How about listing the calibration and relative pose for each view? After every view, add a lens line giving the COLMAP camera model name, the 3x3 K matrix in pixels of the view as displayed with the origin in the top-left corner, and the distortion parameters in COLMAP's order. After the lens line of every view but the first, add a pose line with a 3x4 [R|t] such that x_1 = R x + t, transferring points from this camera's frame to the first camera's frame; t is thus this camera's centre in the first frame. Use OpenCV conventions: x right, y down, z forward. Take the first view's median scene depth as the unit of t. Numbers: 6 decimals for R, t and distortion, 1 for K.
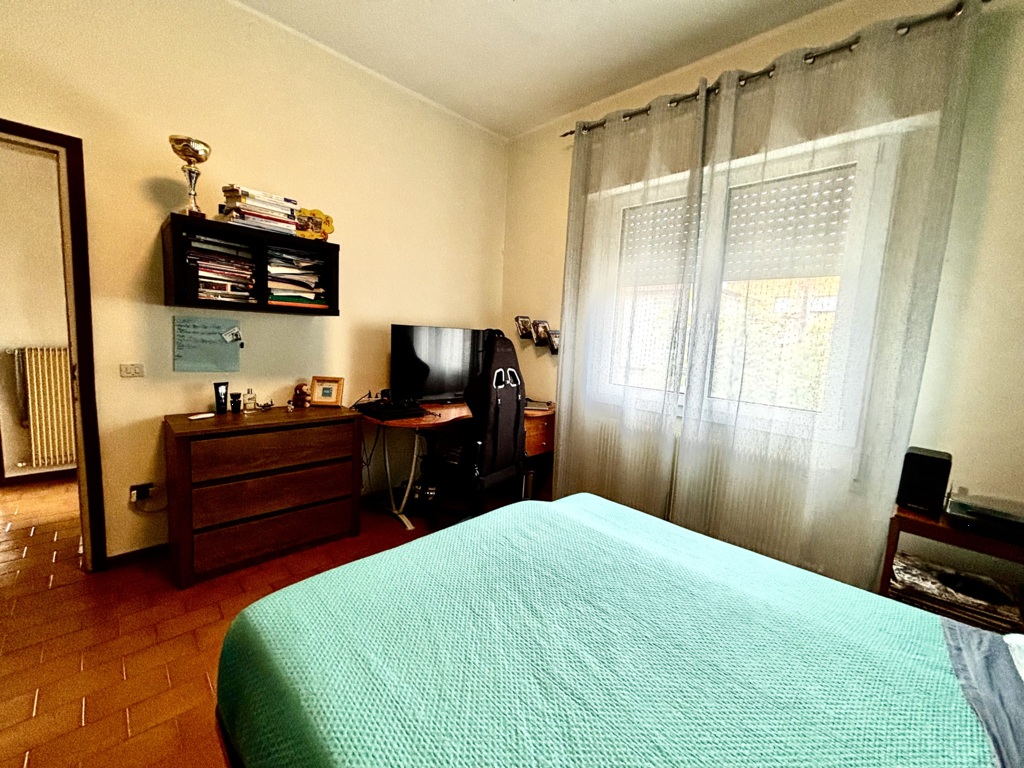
lens RADIAL K [[417.3, 0, 512.2], [0, 417.3, 387.6], [0, 0, 1]] dist [0.007464, -0.000939]
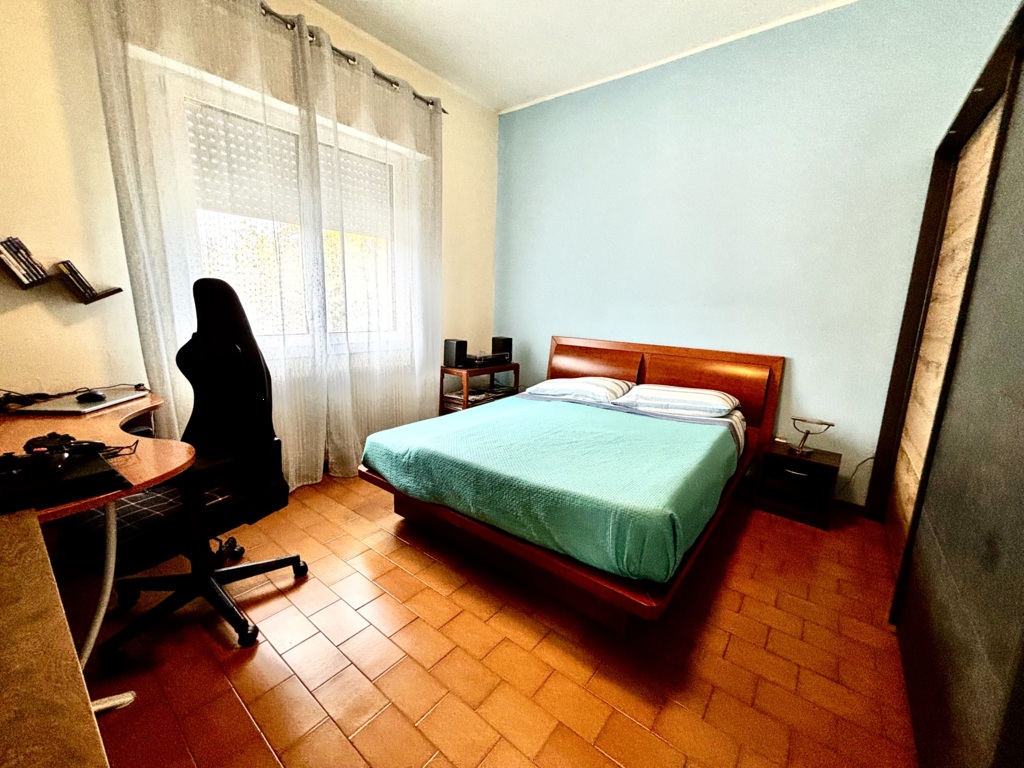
lens RADIAL K [[417.3, 0, 512.1], [0, 417.3, 380.5], [0, 0, 1]] dist [0.007464, -0.000939]
pose [[-0.112576, -0.260892, 0.958782, -0.879172], [0.069965, 0.960439, 0.269558, -0.145190], [-0.991177, 0.097426, -0.089869, 0.741270]]
